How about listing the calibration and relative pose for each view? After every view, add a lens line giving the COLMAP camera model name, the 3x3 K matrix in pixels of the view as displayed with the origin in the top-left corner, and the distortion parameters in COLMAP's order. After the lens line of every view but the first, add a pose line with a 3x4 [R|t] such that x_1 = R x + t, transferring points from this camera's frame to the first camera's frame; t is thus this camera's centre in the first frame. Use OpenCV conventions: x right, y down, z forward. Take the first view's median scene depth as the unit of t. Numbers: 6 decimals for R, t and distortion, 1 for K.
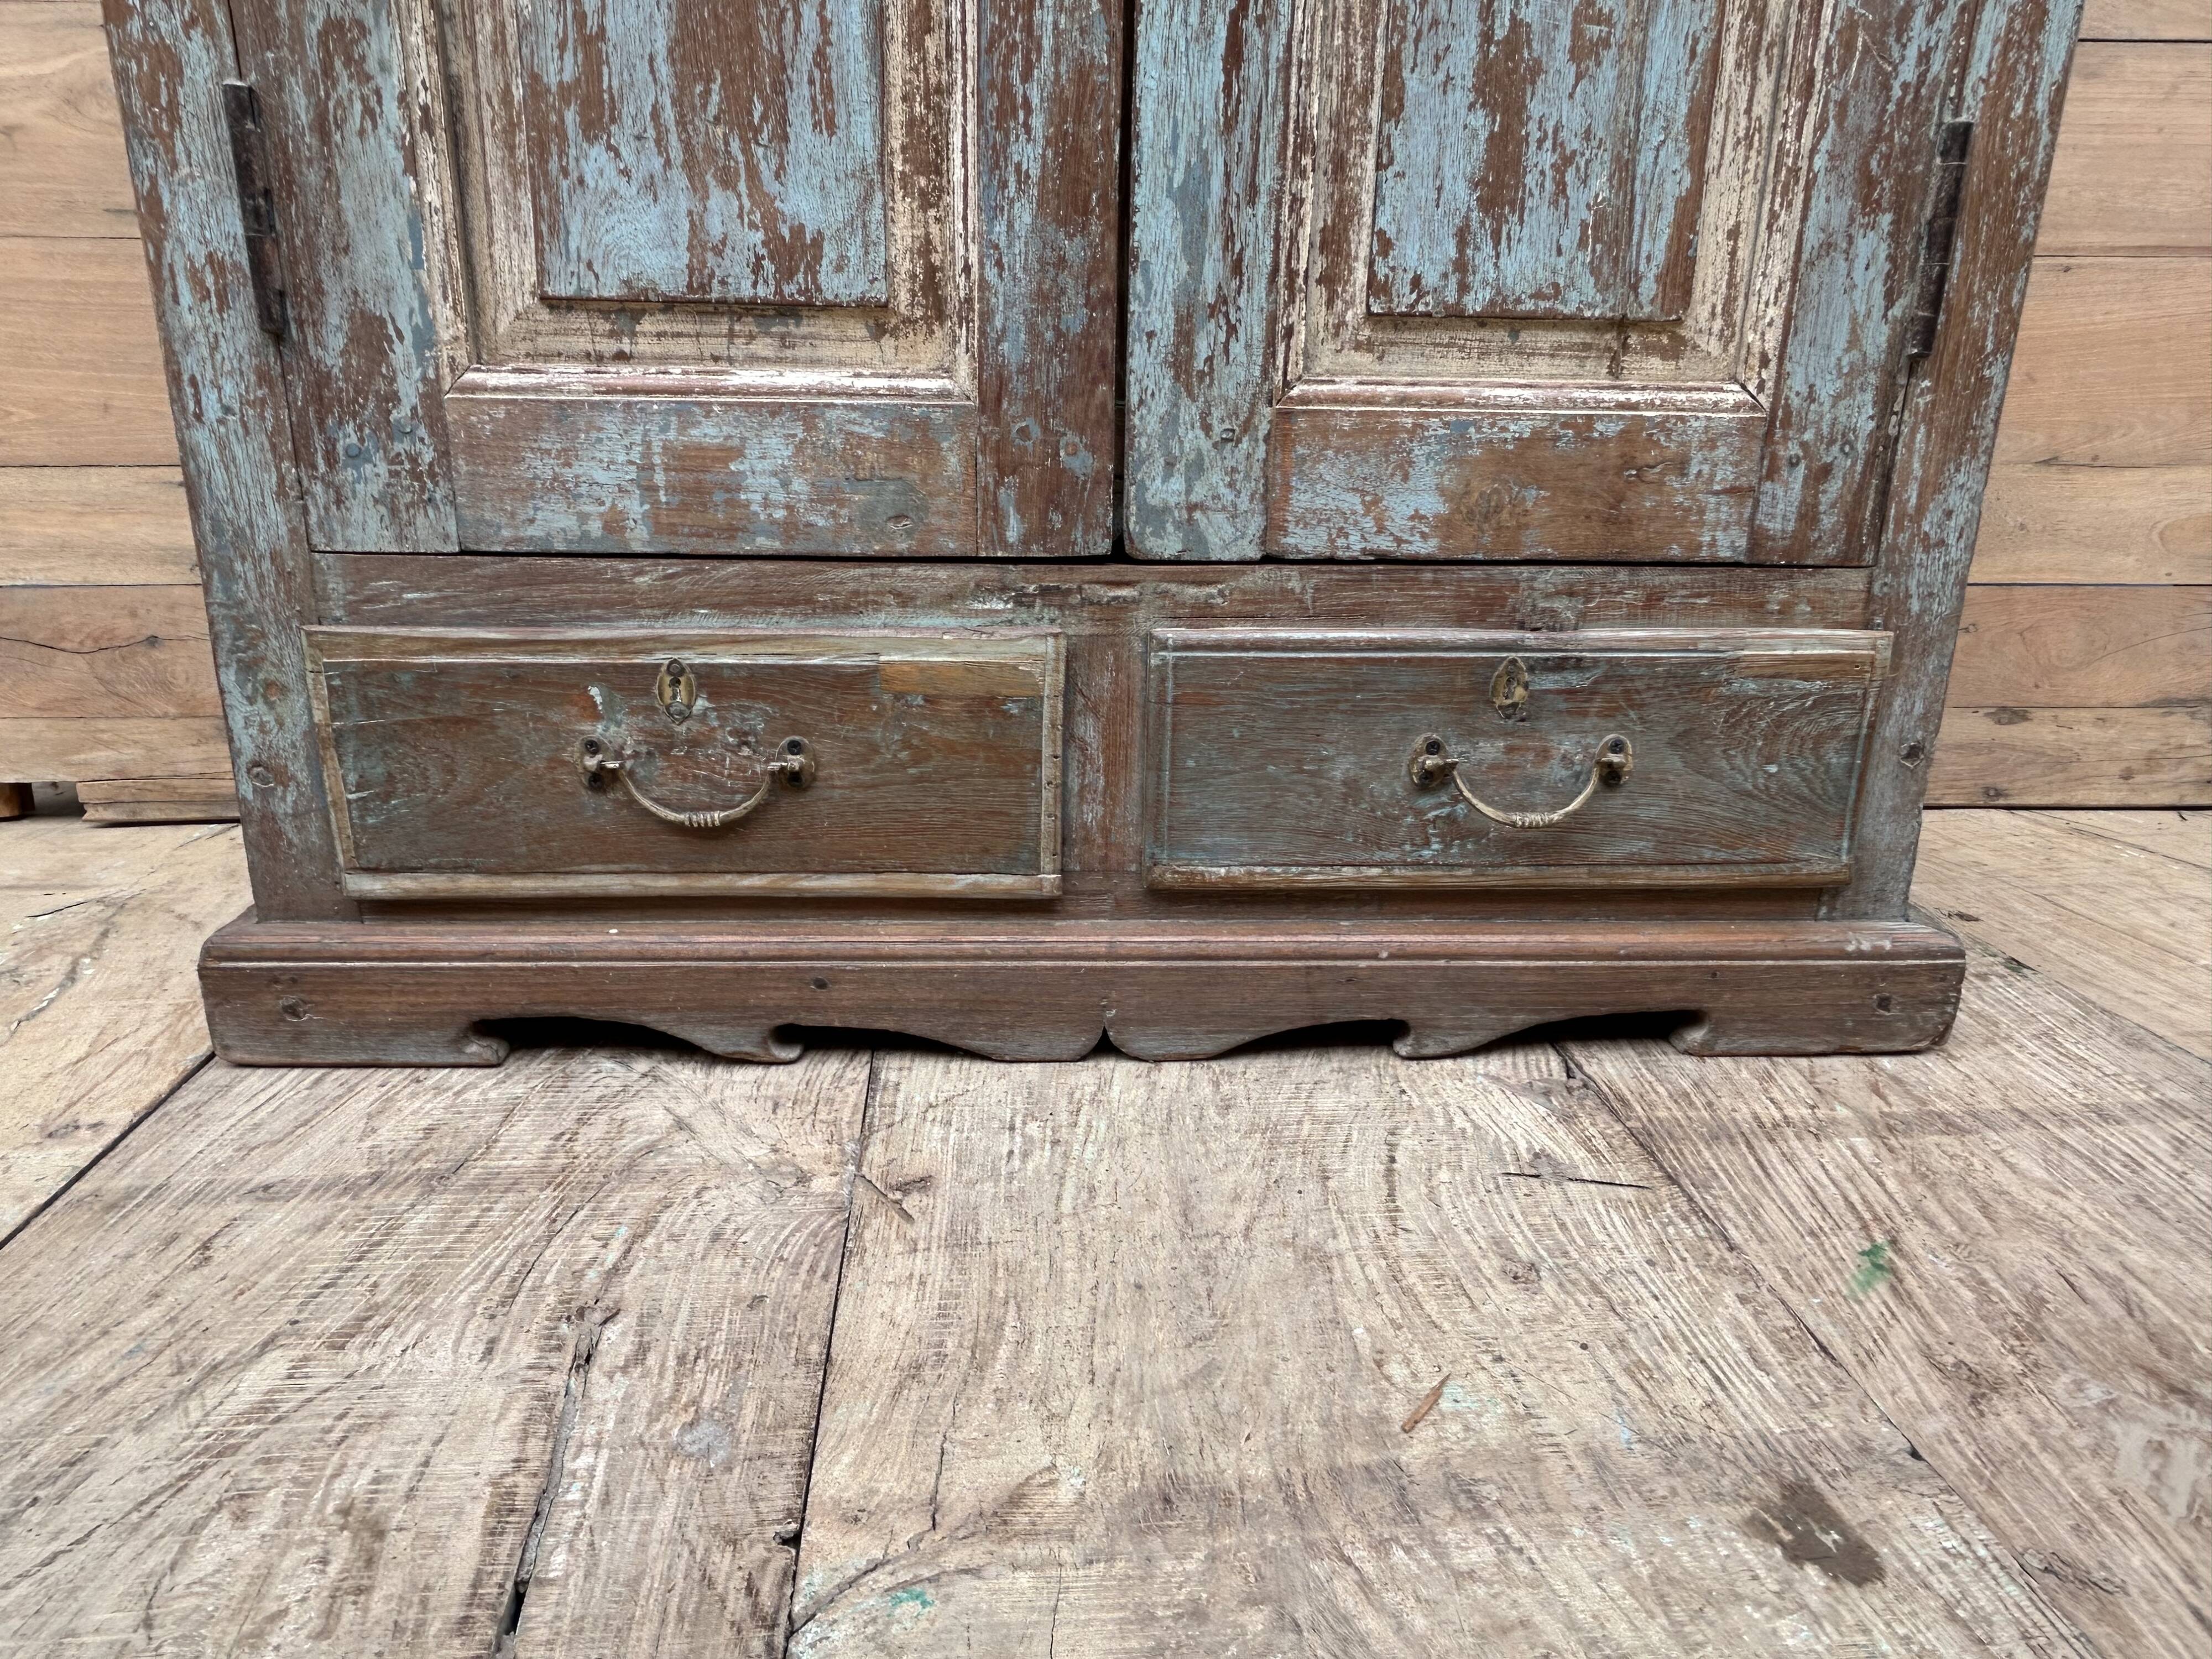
lens RADIAL K [[1457.8, 0, 1100.4], [0, 1457.8, 834.5], [0, 0, 1]] dist [-0.001975, -0.004258]
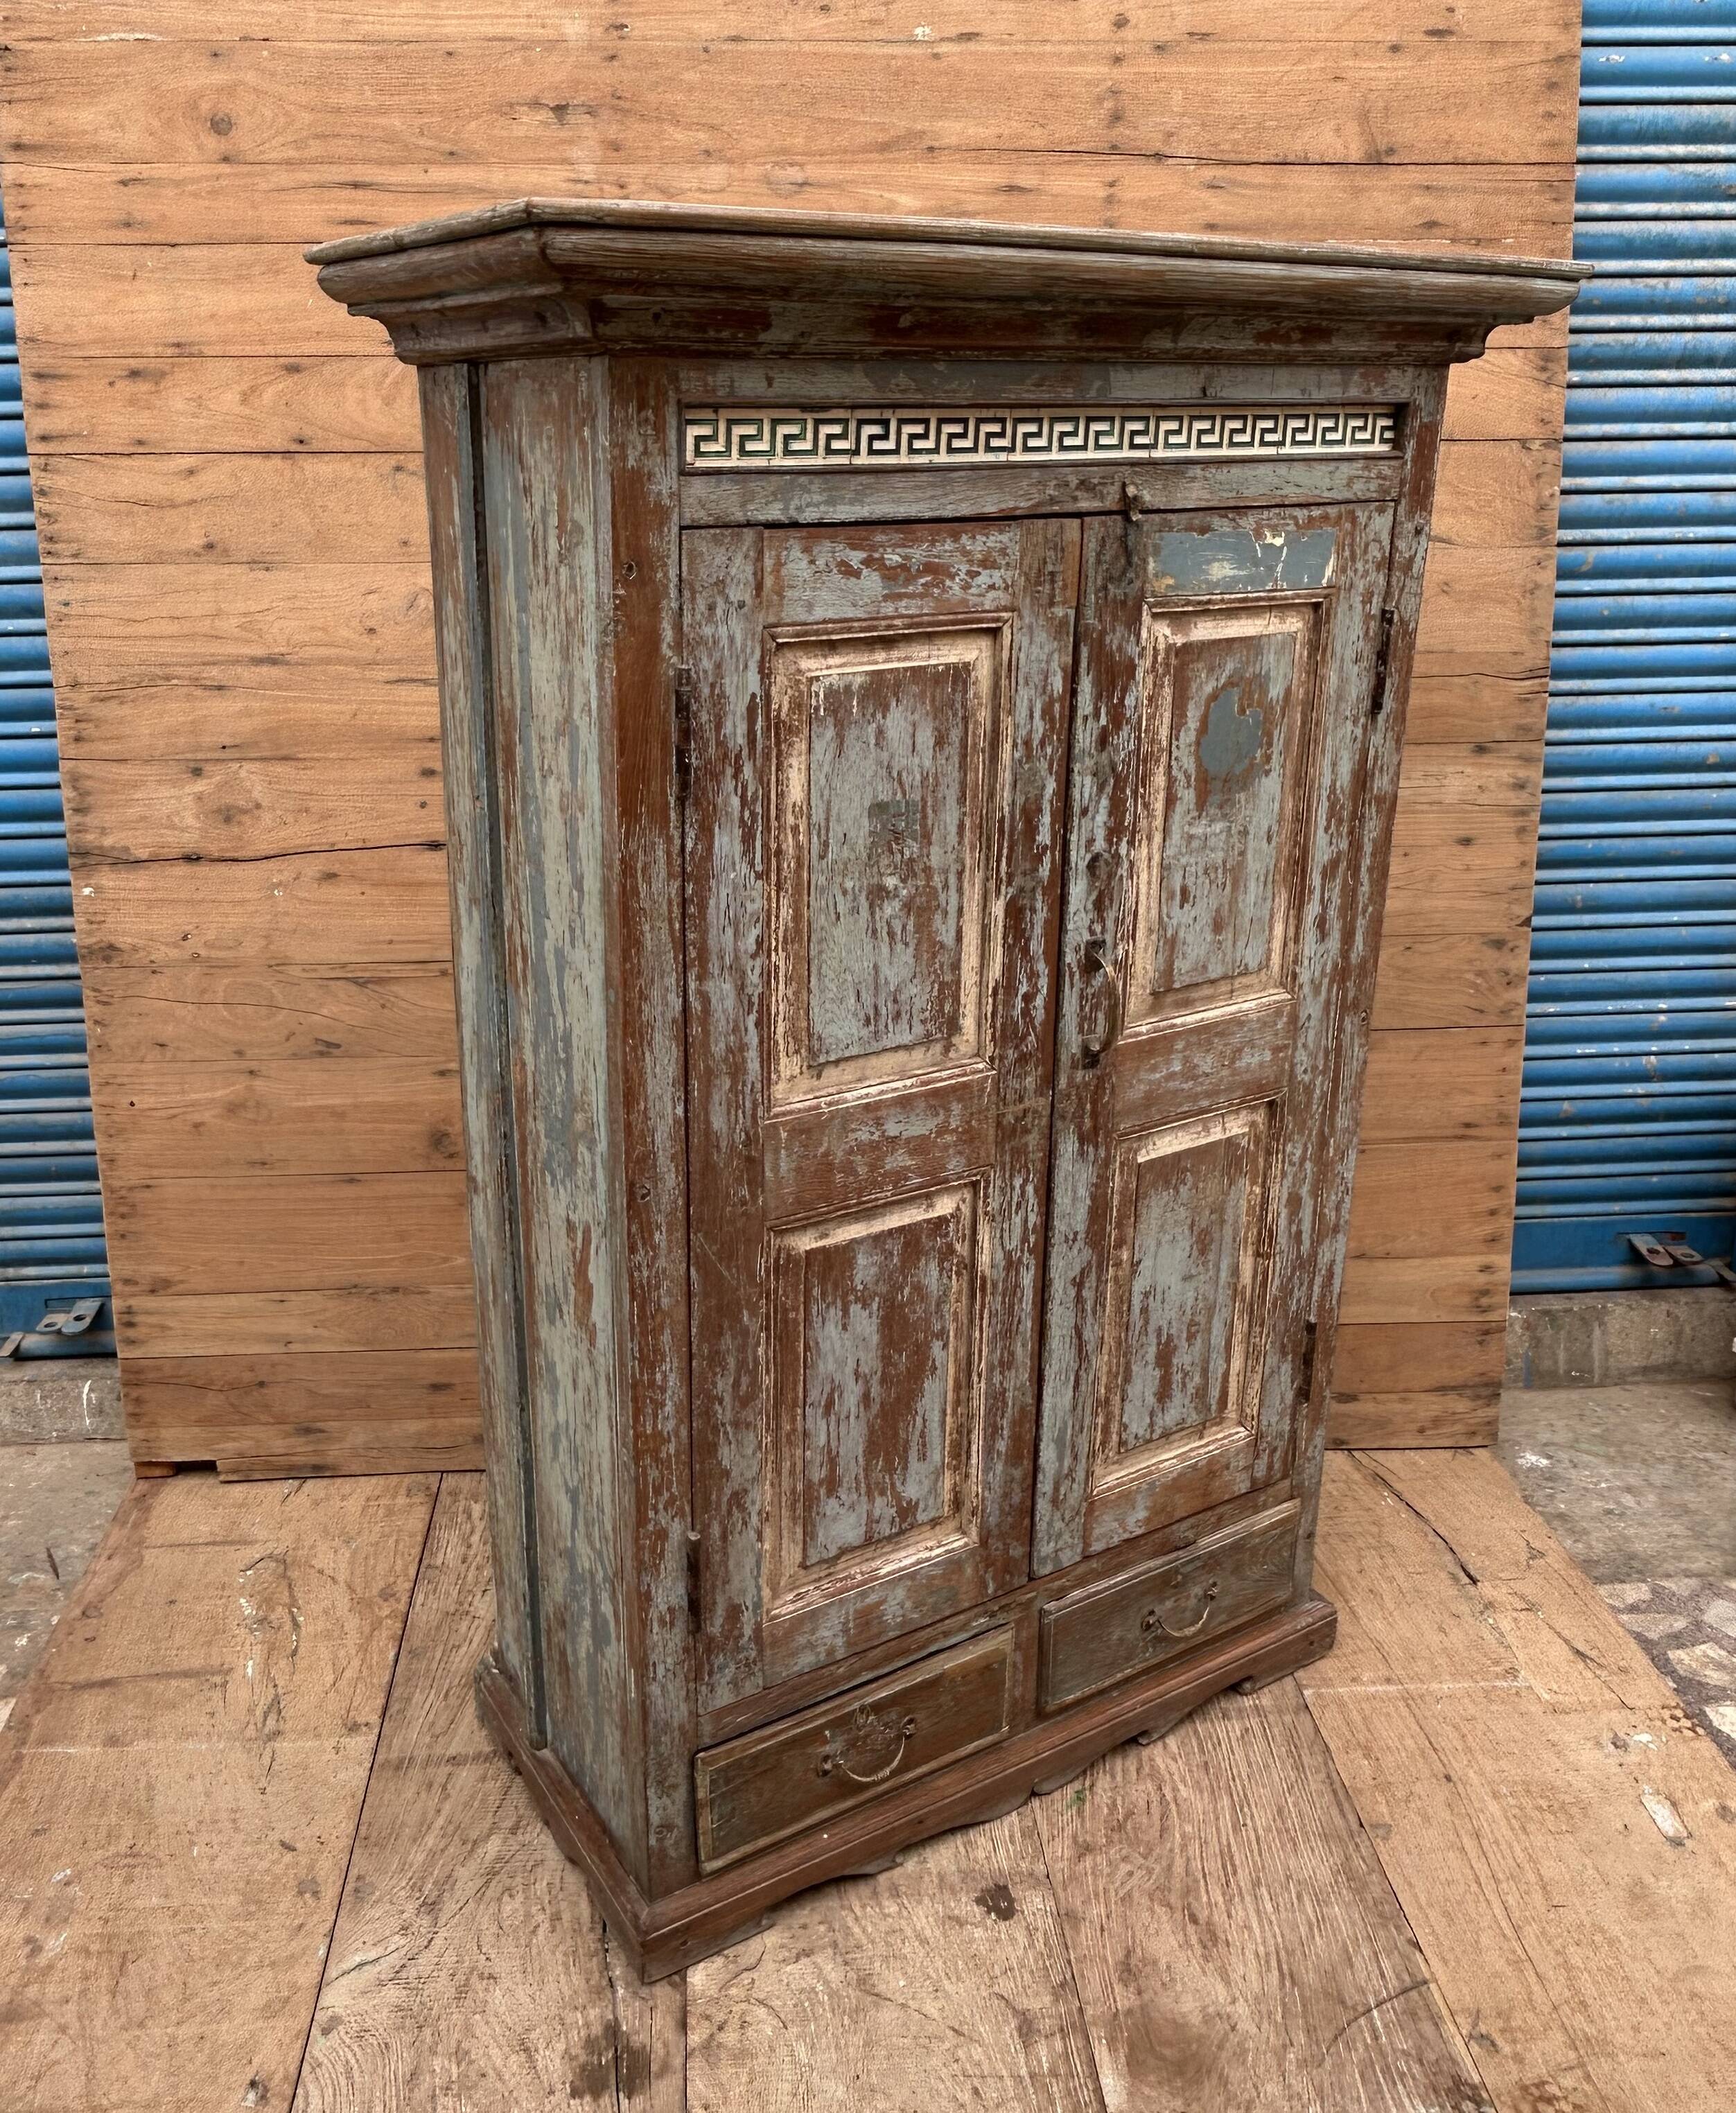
lens RADIAL K [[1797.8, 0, 832.7], [0, 1797.8, 986.7], [0, 0, 1]] dist [0.027241, -0.062353]
pose [[0.870950, -0.163524, 0.463364, -1.424004], [0.158564, 0.986084, 0.049953, -1.326730], [-0.465085, 0.029966, 0.884759, -1.321778]]
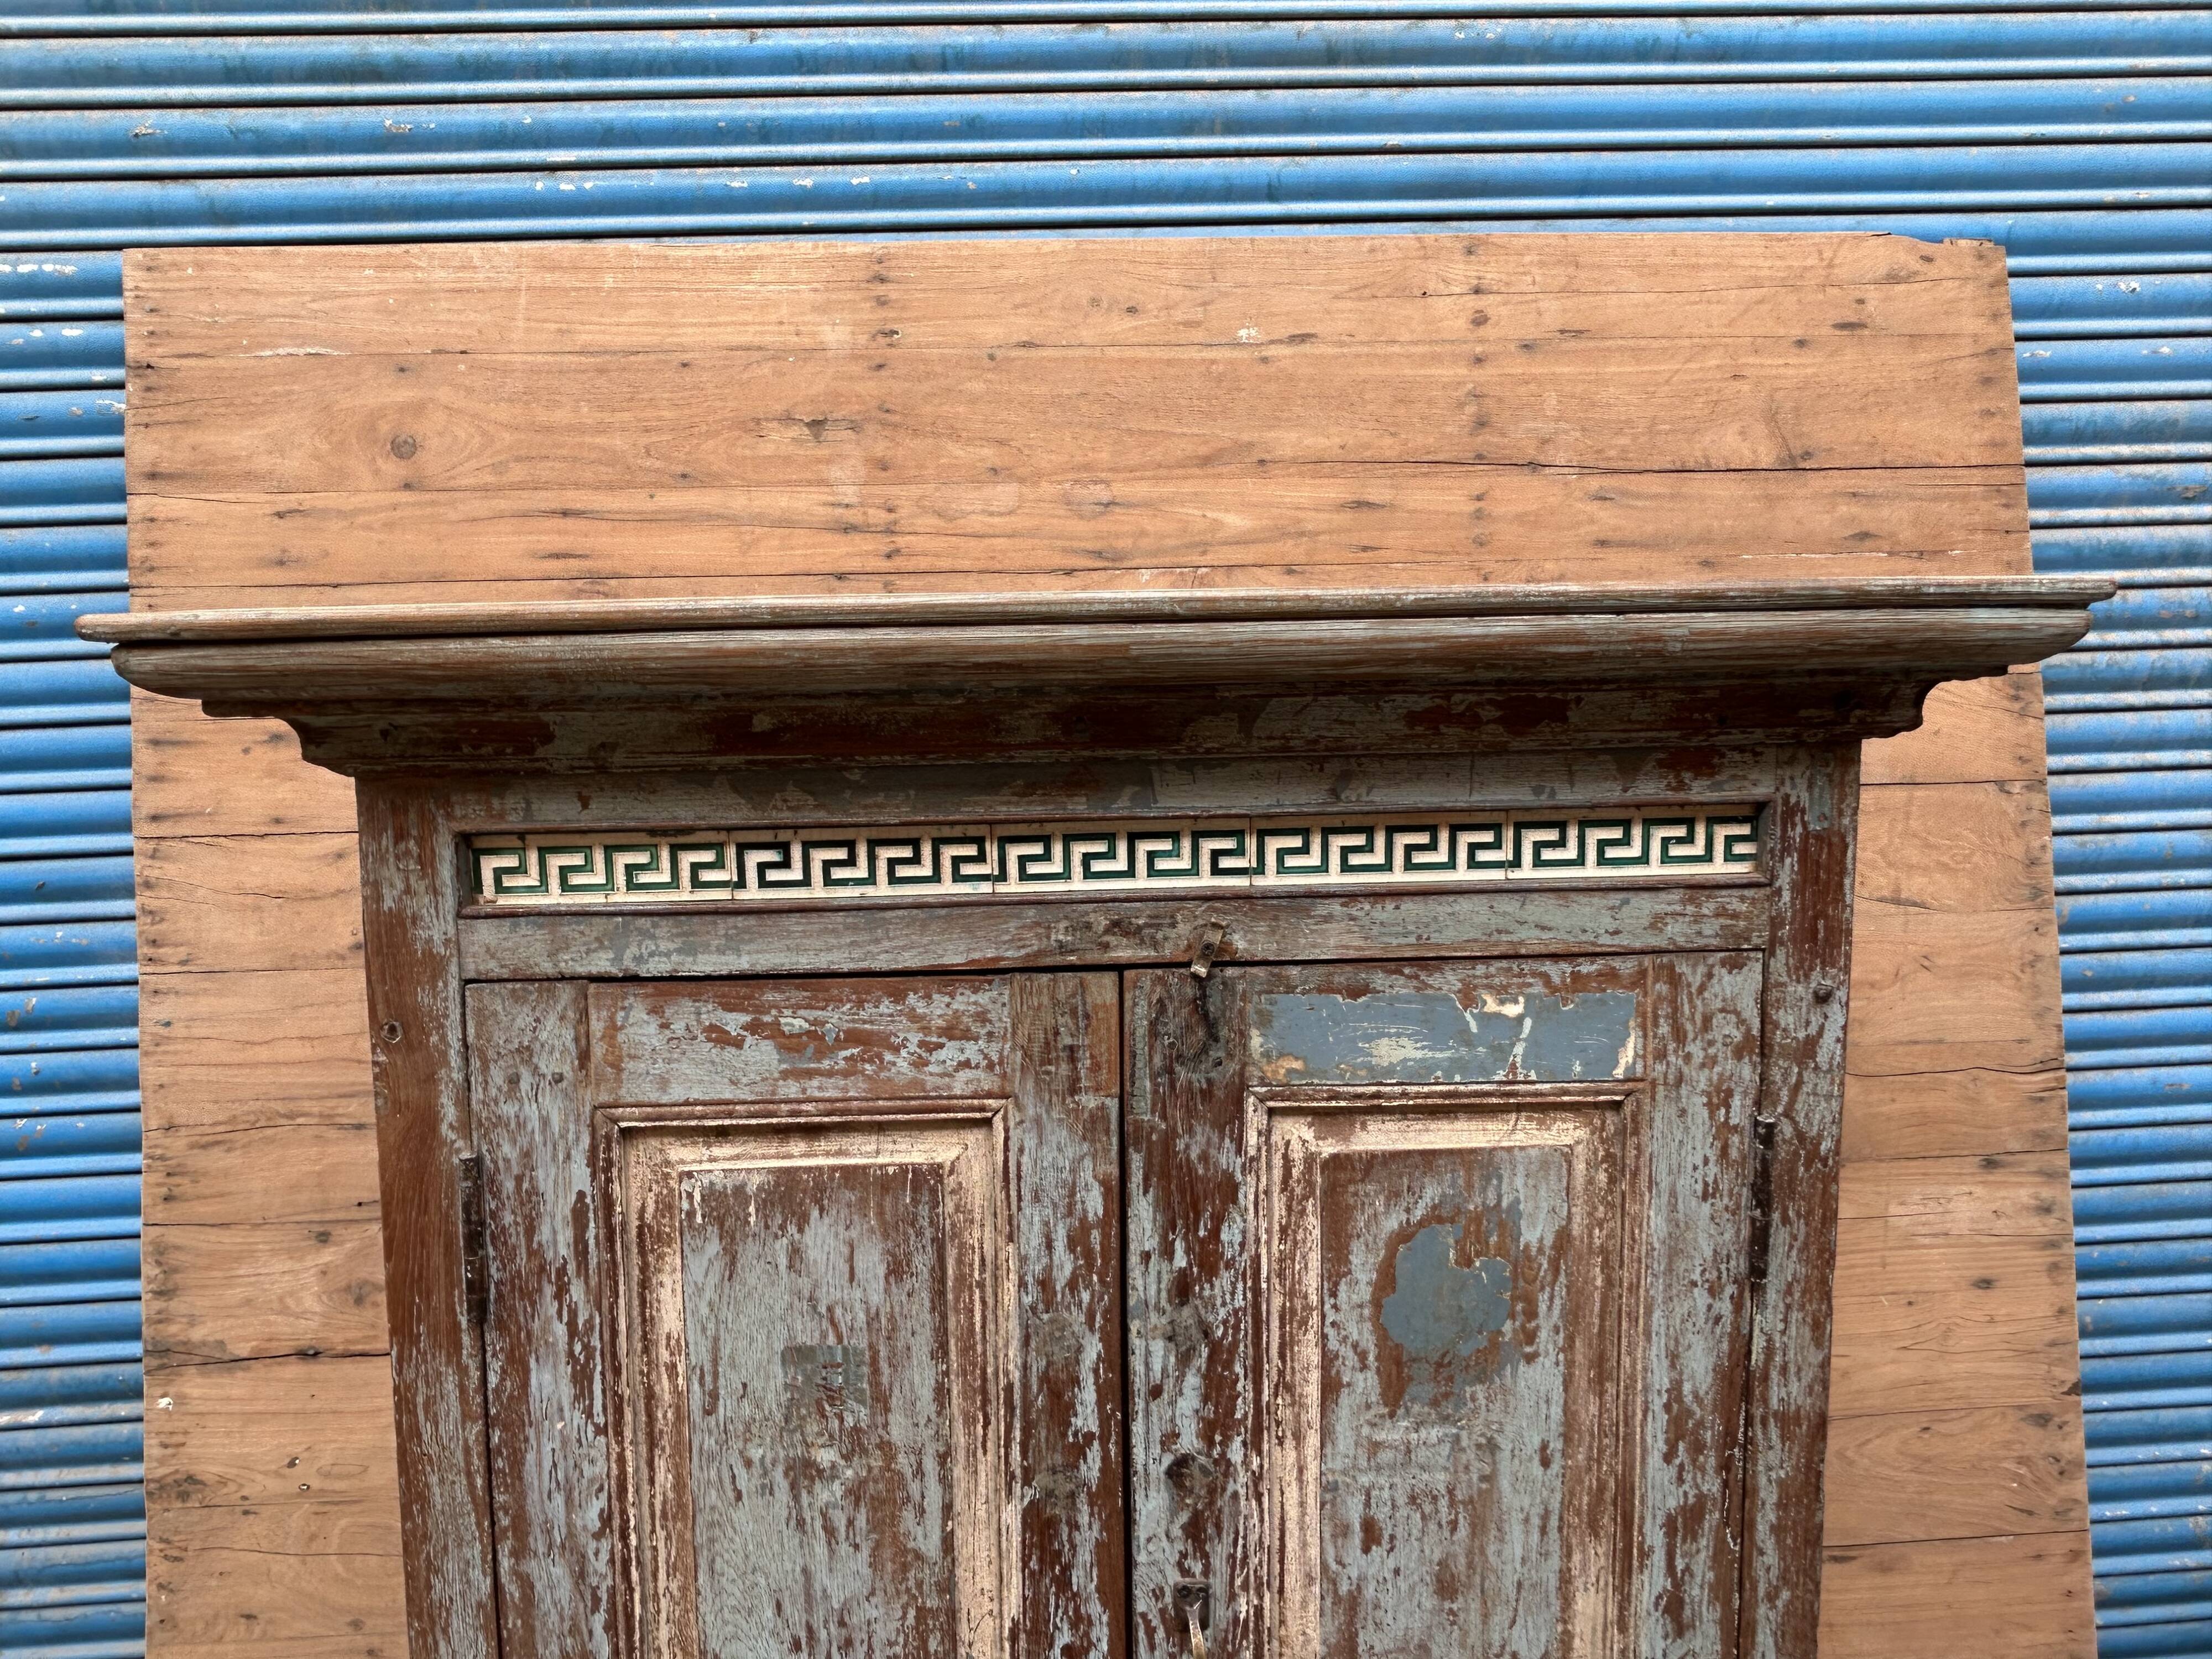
lens RADIAL K [[1457.8, 0, 1091.2], [0, 1457.8, 793.1], [0, 0, 1]] dist [-0.001975, -0.004258]
pose [[0.999337, -0.032177, -0.017035, 0.041875], [0.027785, 0.976373, -0.214299, -1.636874], [0.023528, 0.213684, 0.976619, -0.730608]]
